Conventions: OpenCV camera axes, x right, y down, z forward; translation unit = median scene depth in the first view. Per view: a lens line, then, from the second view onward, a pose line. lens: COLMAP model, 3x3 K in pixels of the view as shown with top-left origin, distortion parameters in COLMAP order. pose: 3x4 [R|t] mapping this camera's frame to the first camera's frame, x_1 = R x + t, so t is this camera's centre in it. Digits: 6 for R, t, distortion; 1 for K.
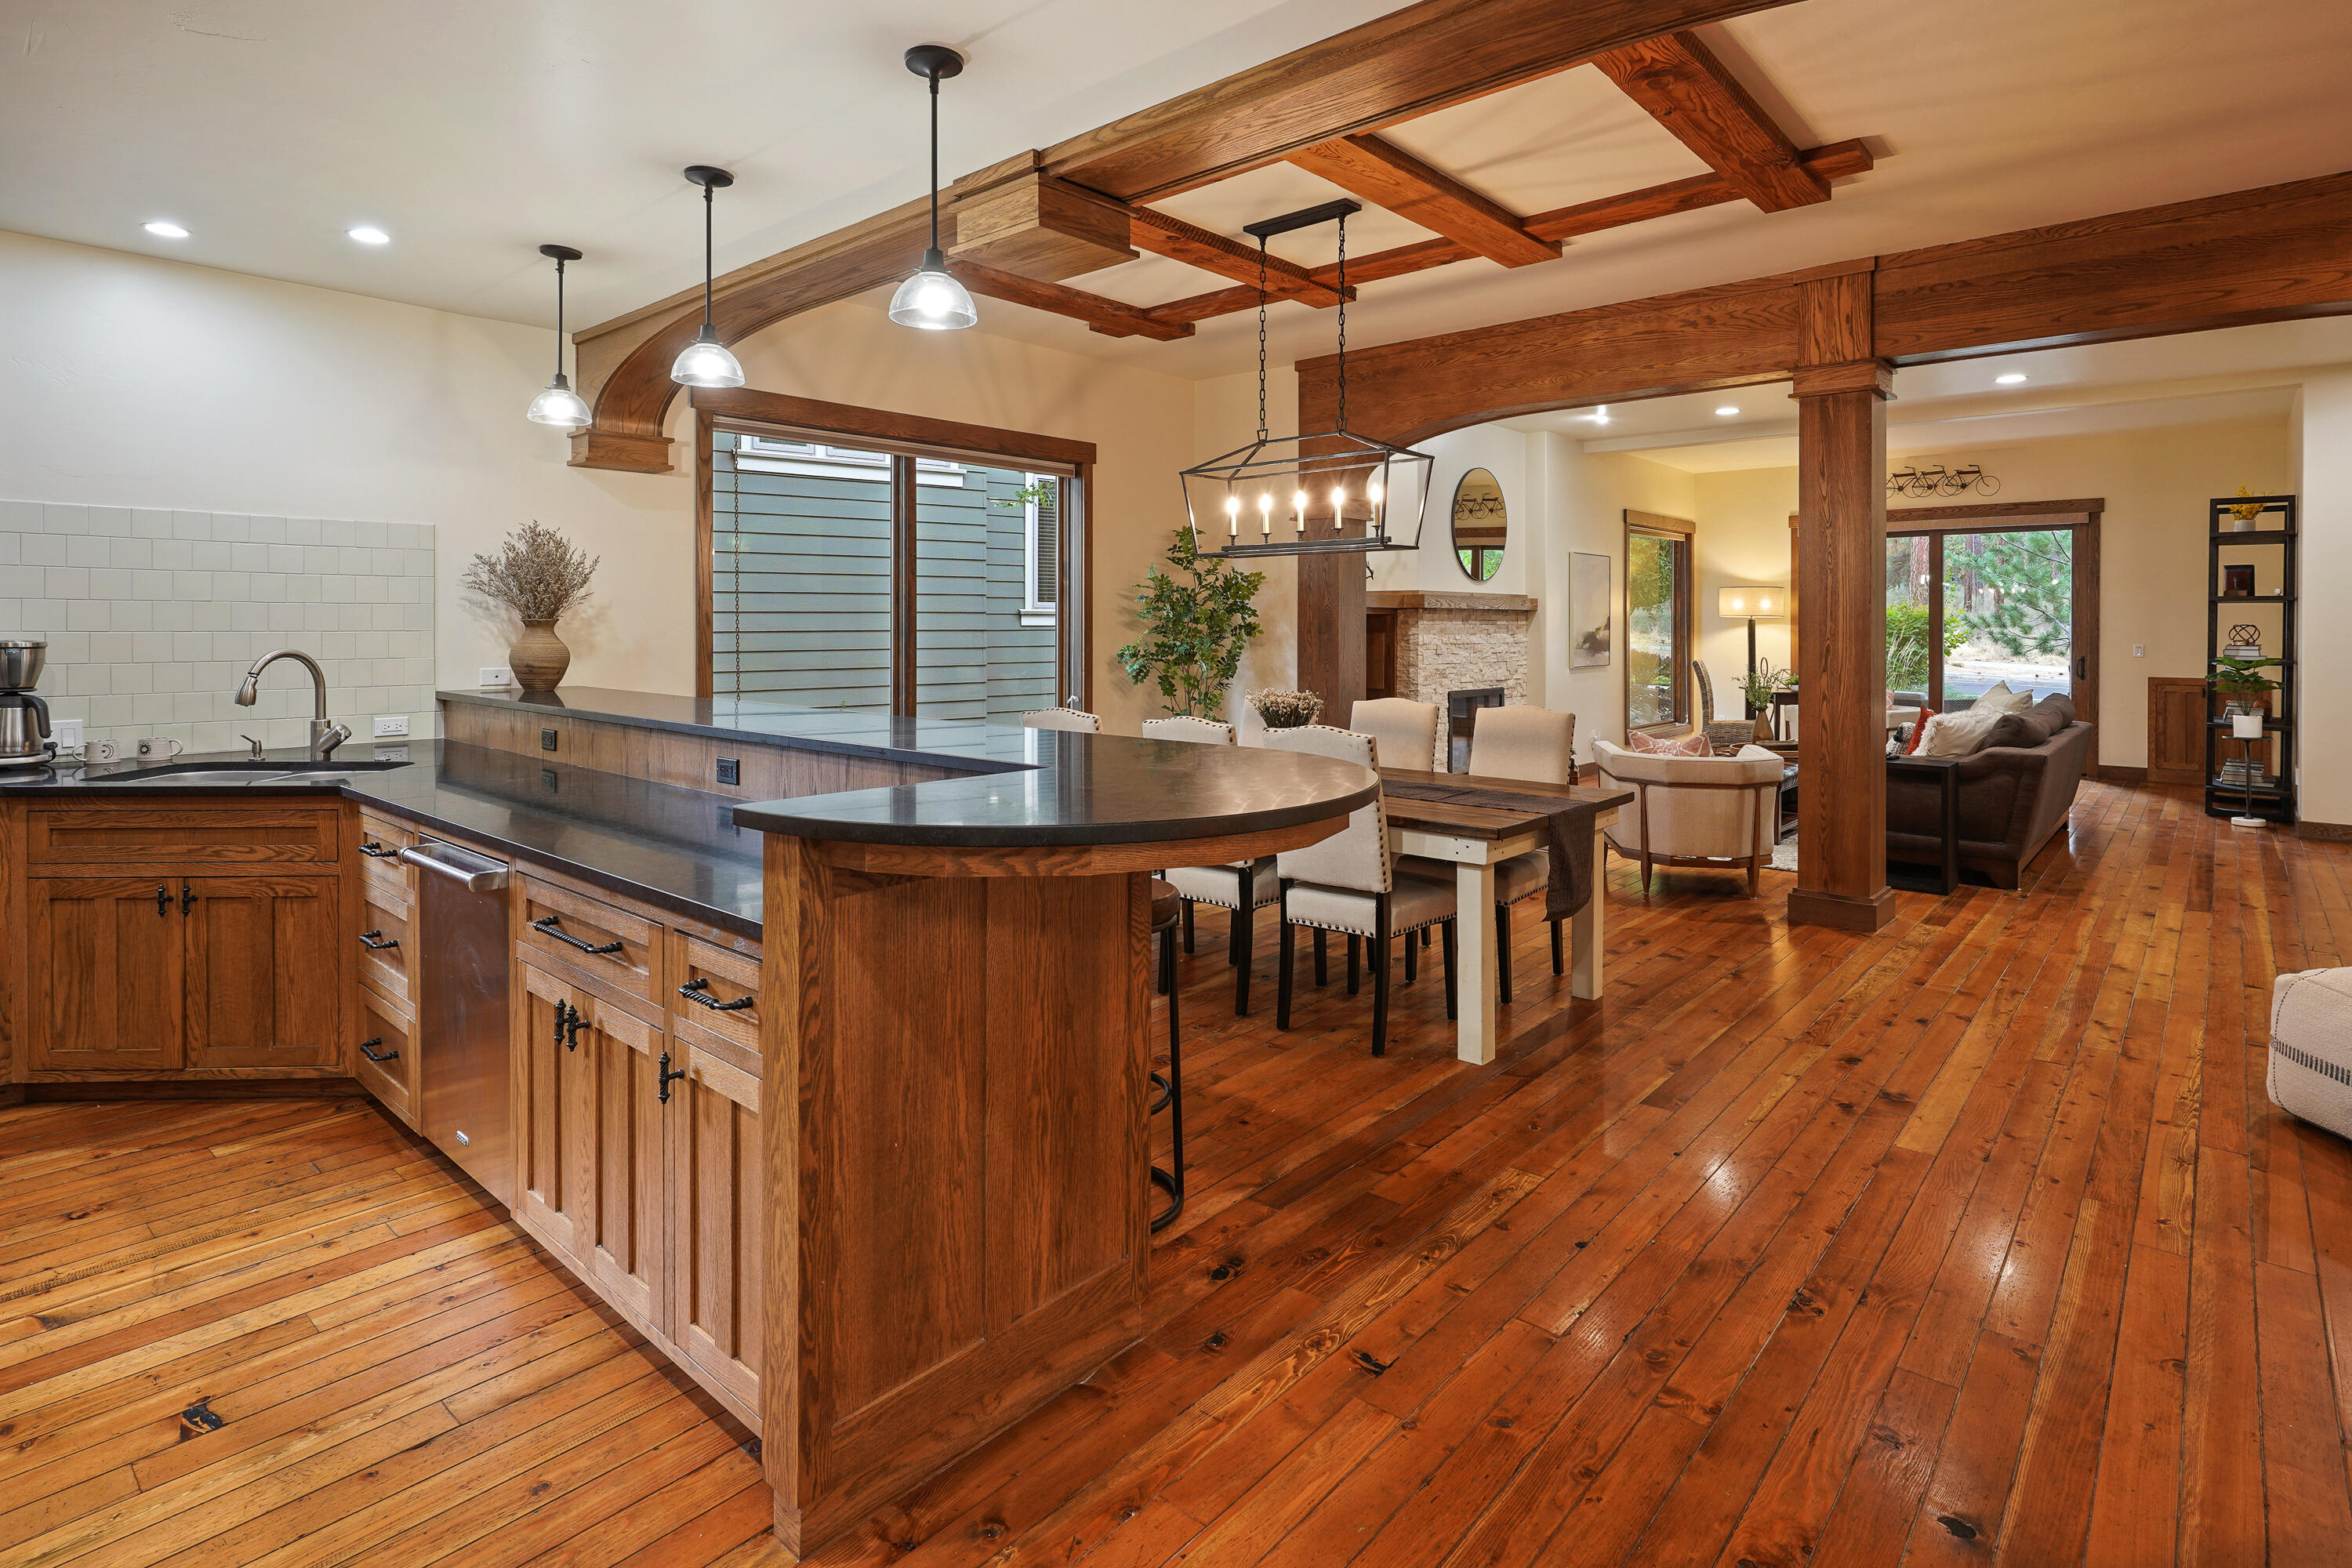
lens RADIAL K [[1190.8, 0, 1188.9], [0, 1190.8, 631.3], [0, 0, 1]] dist [-0.001830, 0.001289]
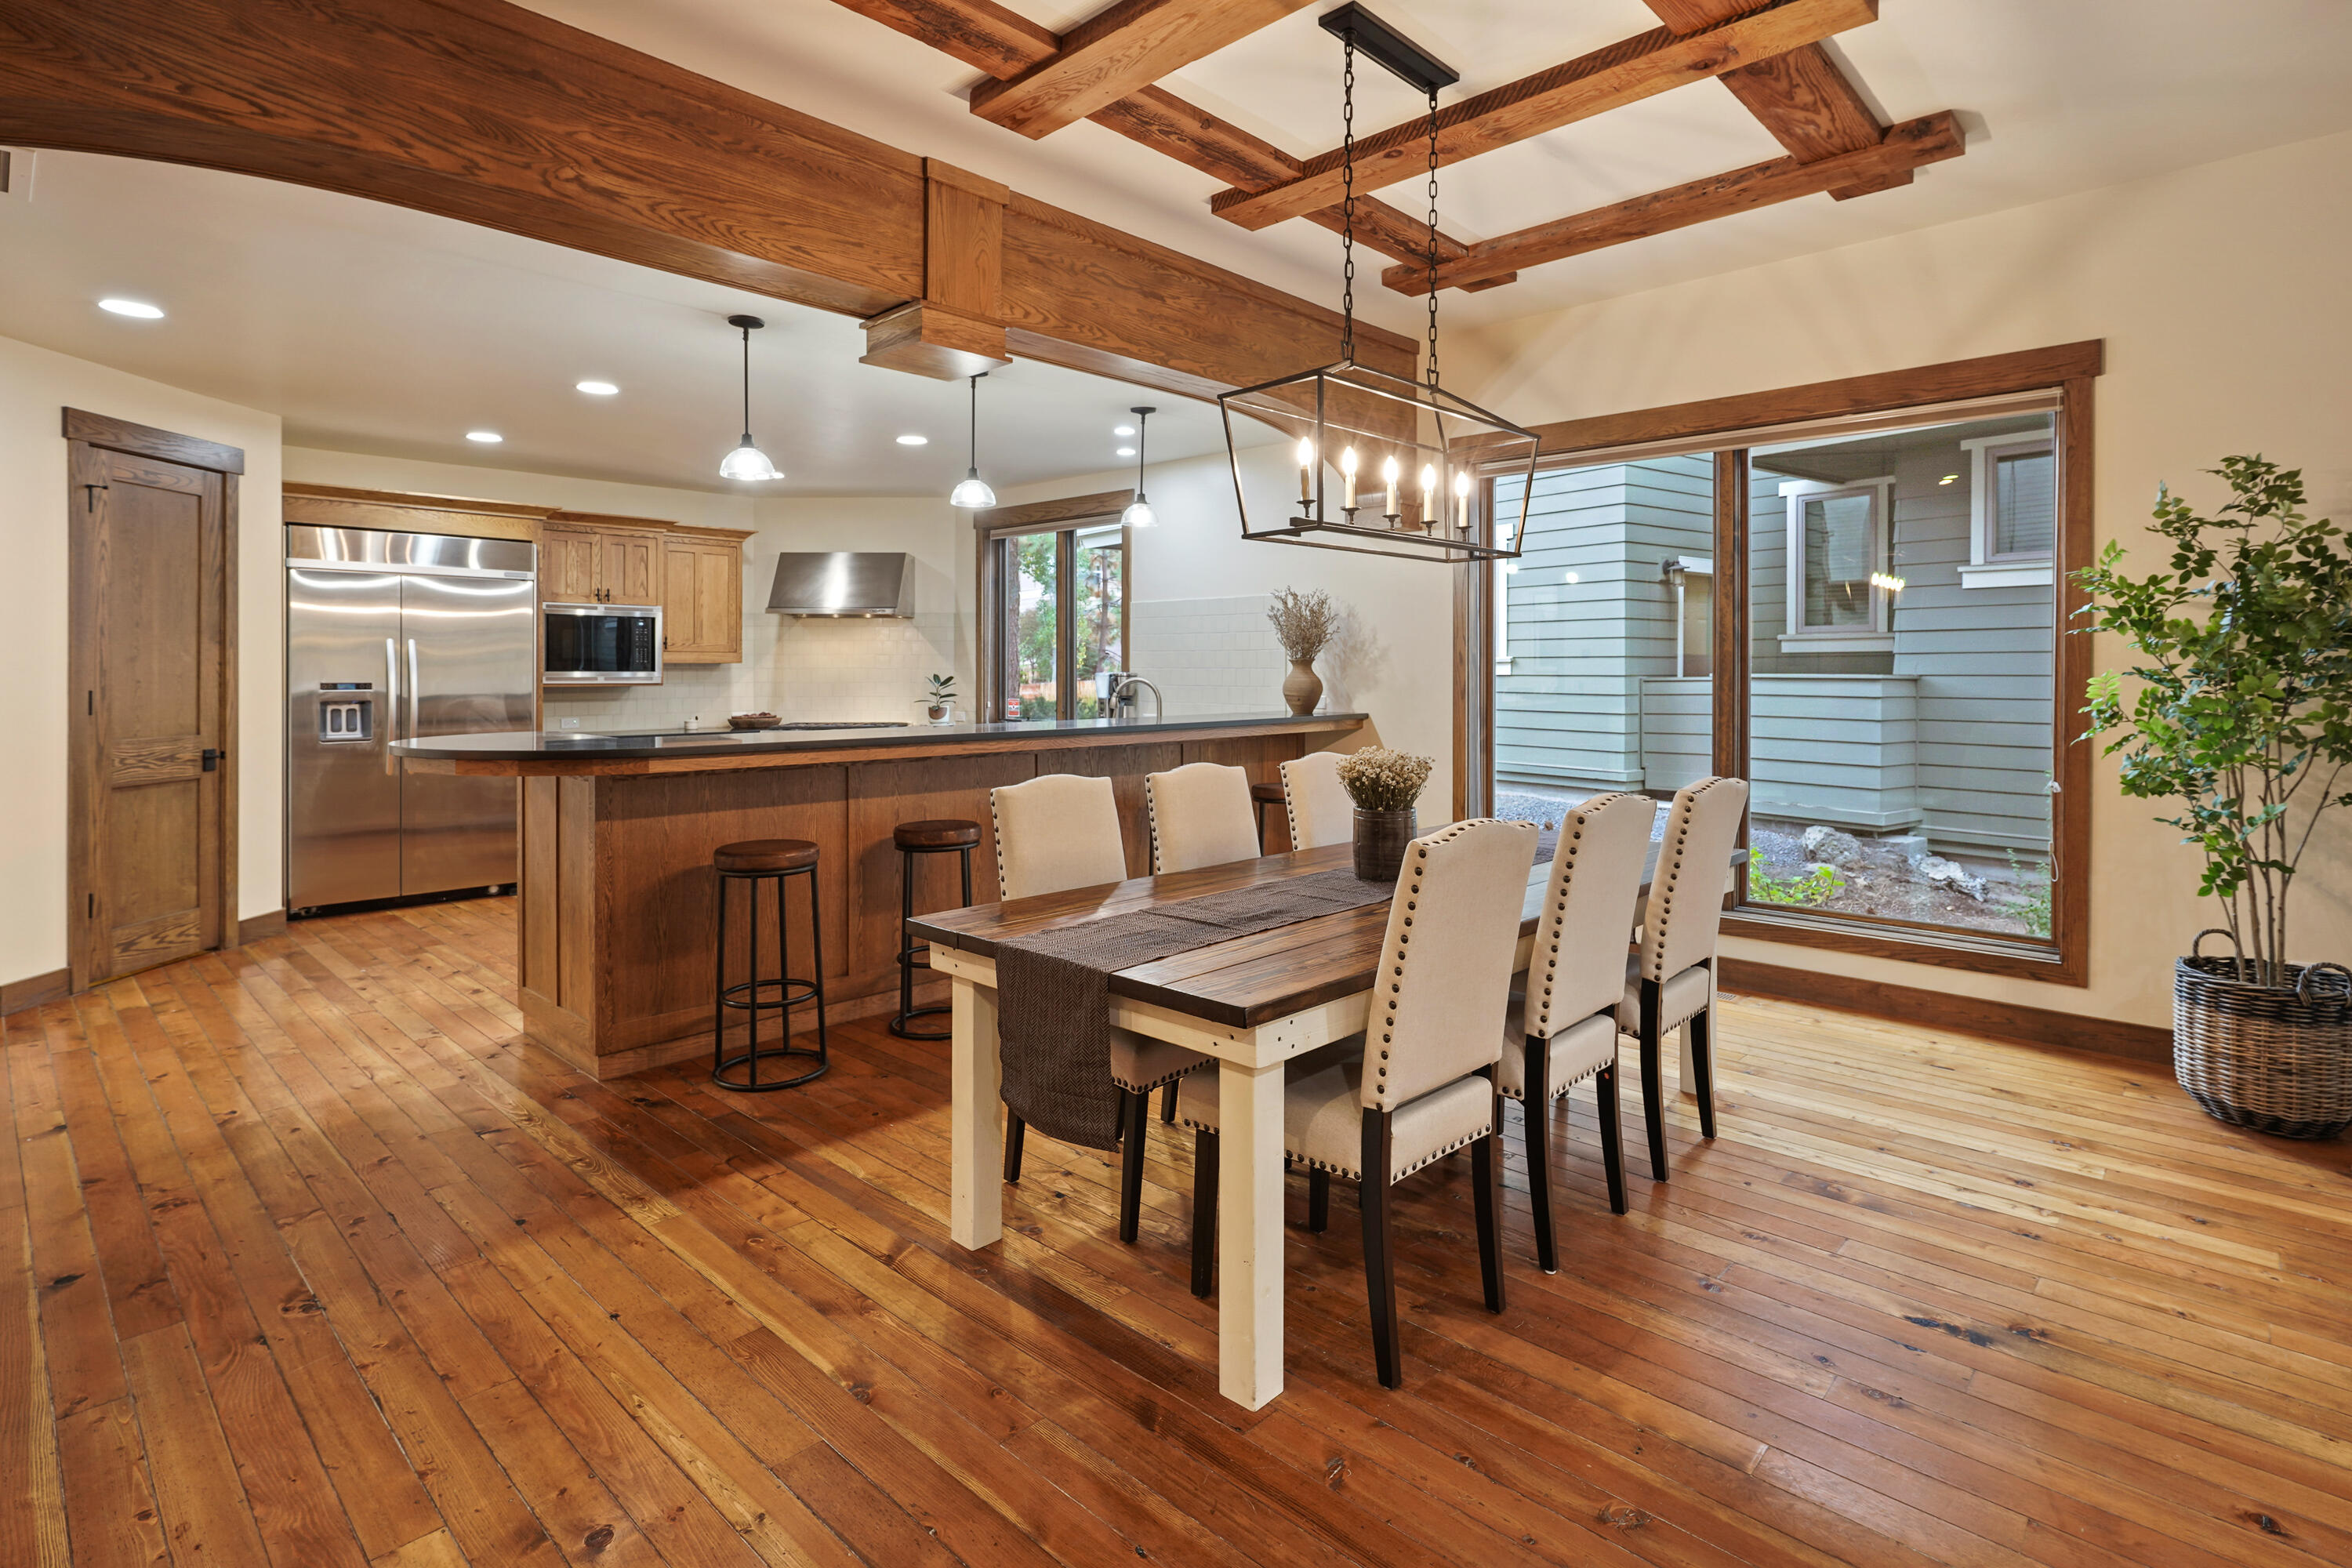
lens RADIAL K [[1169.7, 0, 1175.8], [0, 1169.7, 674.3], [0, 0, 1]] dist [0.000144, 0.001668]
pose [[-0.047211, 0.001825, -0.998883, 0.678429], [-0.007266, 0.999971, 0.002171, 0.003894], [0.998859, 0.007360, -0.047196, 0.815366]]
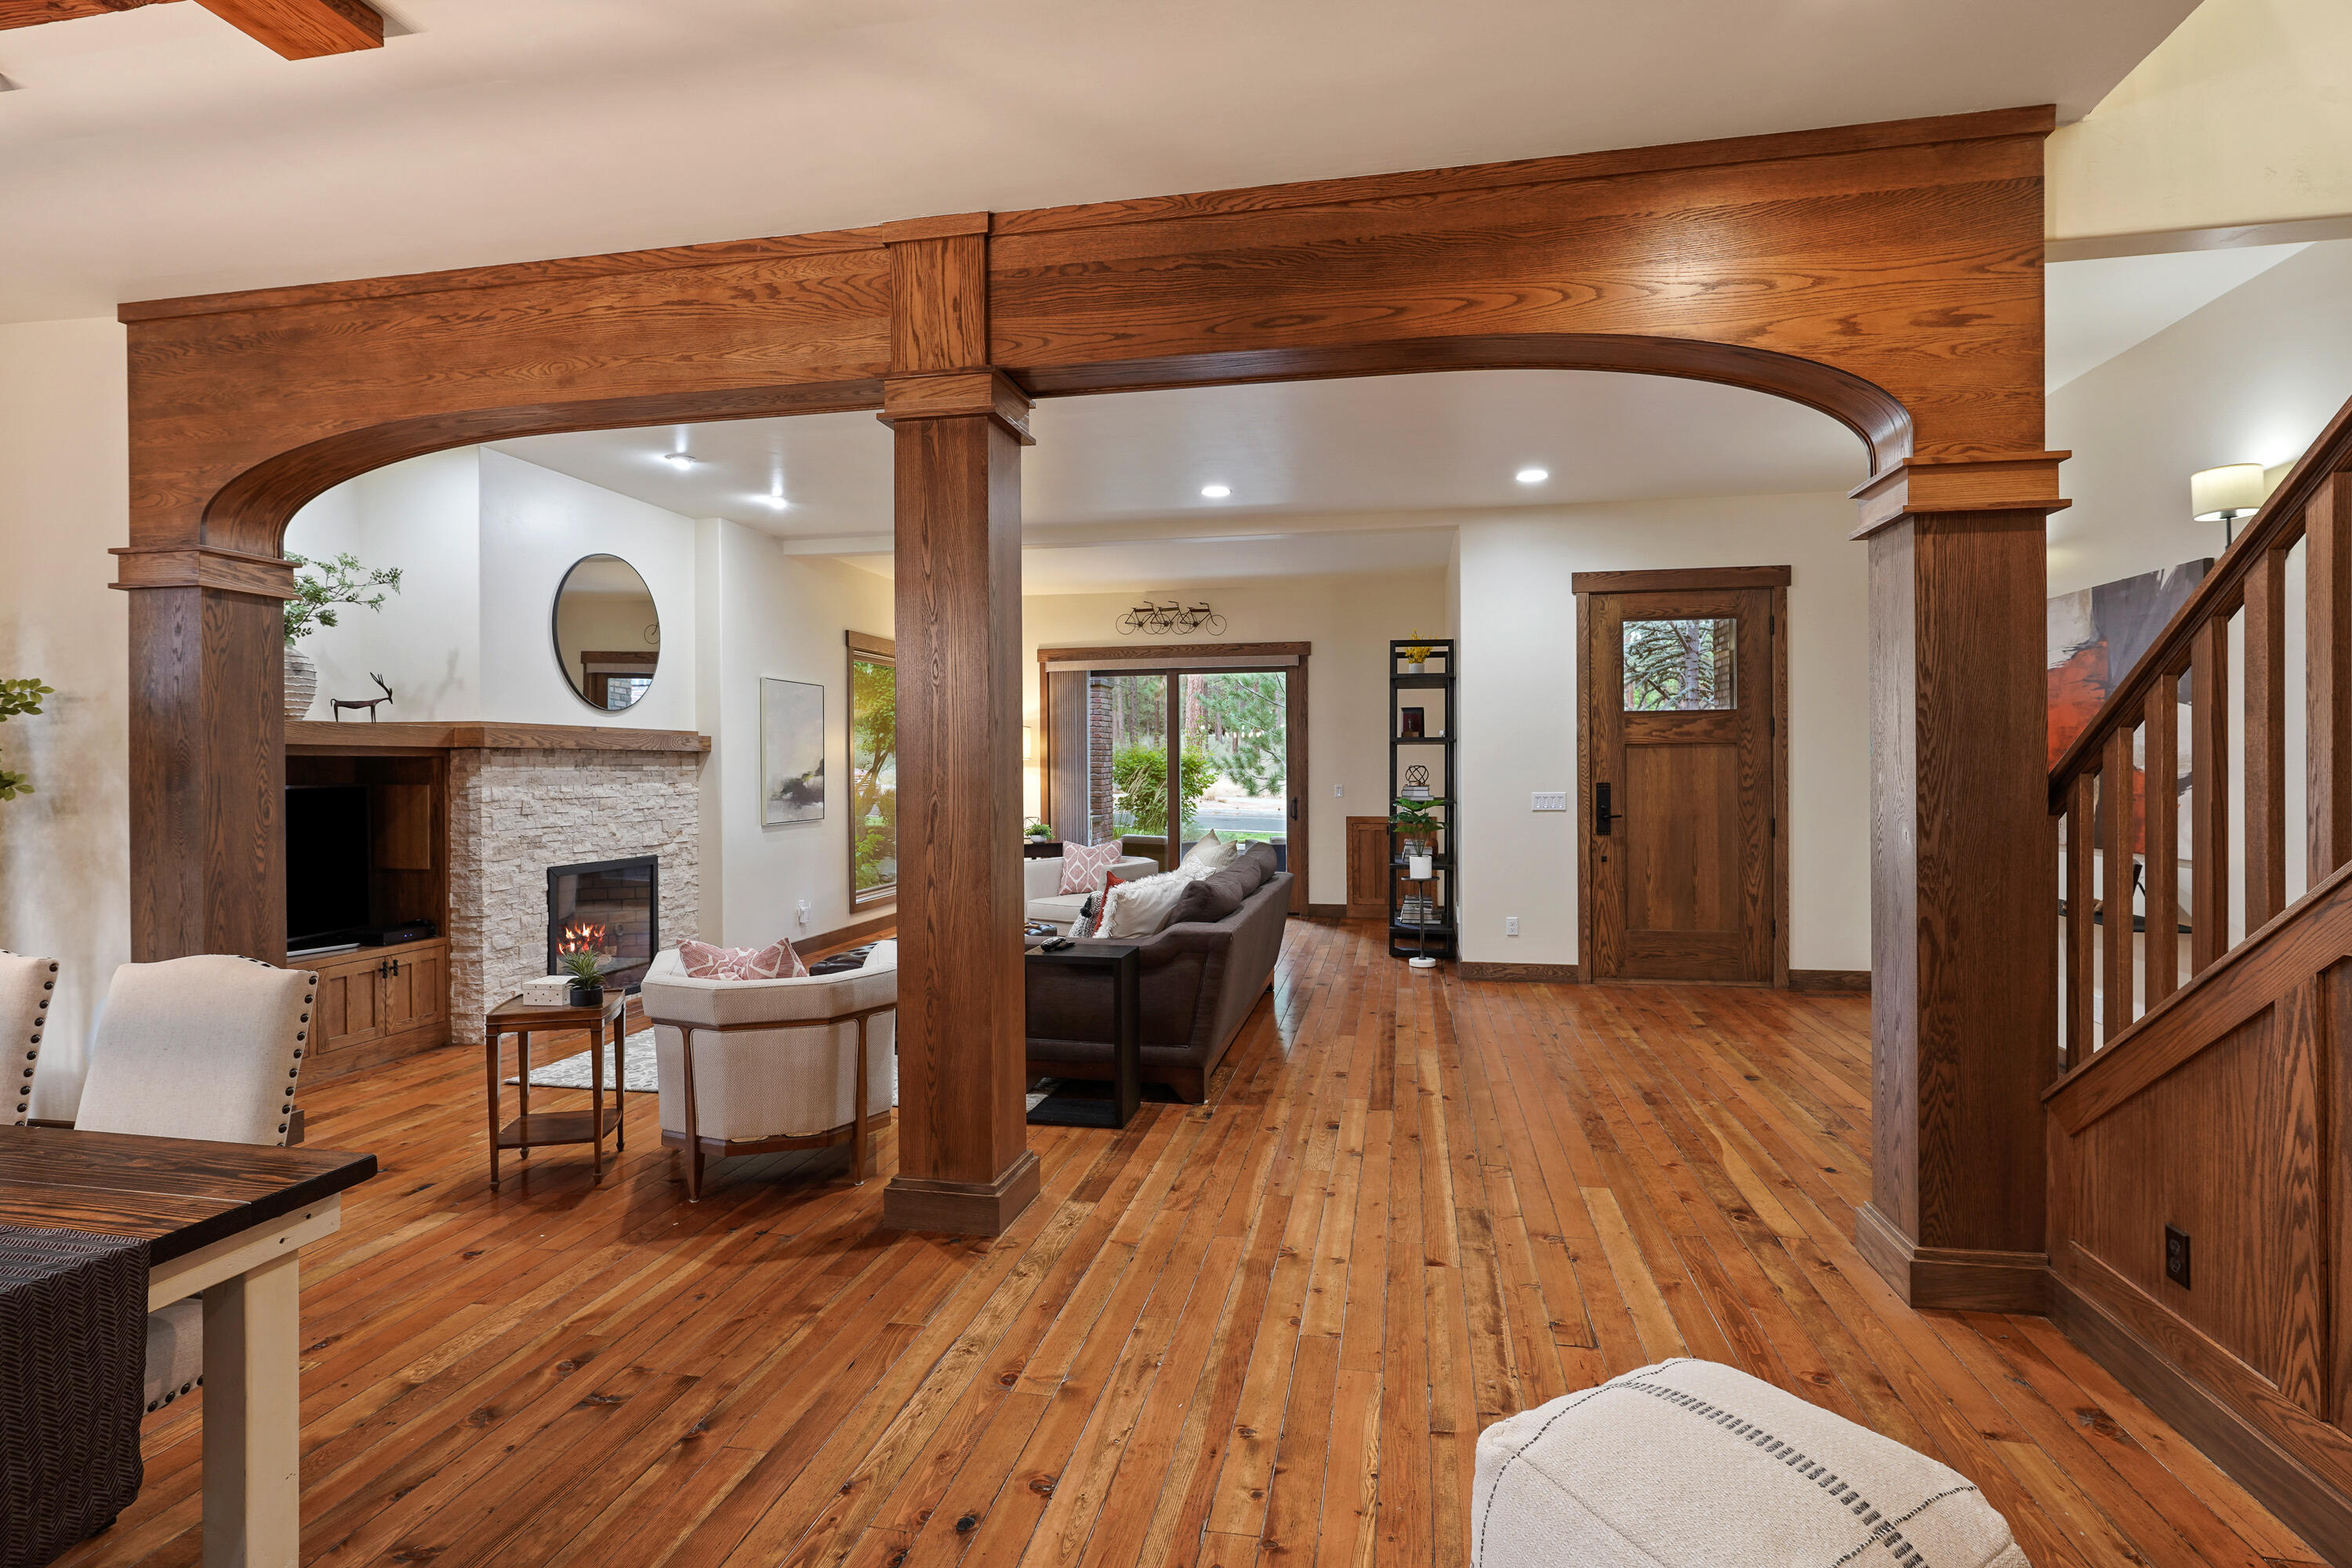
lens RADIAL K [[1160.7, 0, 1187.2], [0, 1160.7, 766.9], [0, 0, 1]] dist [-0.002316, 0.000602]
pose [[0.861859, -0.006058, 0.507113, 0.341224], [0.009079, 0.999953, -0.003486, -0.004335], [-0.507068, 0.007609, 0.861873, 0.389436]]
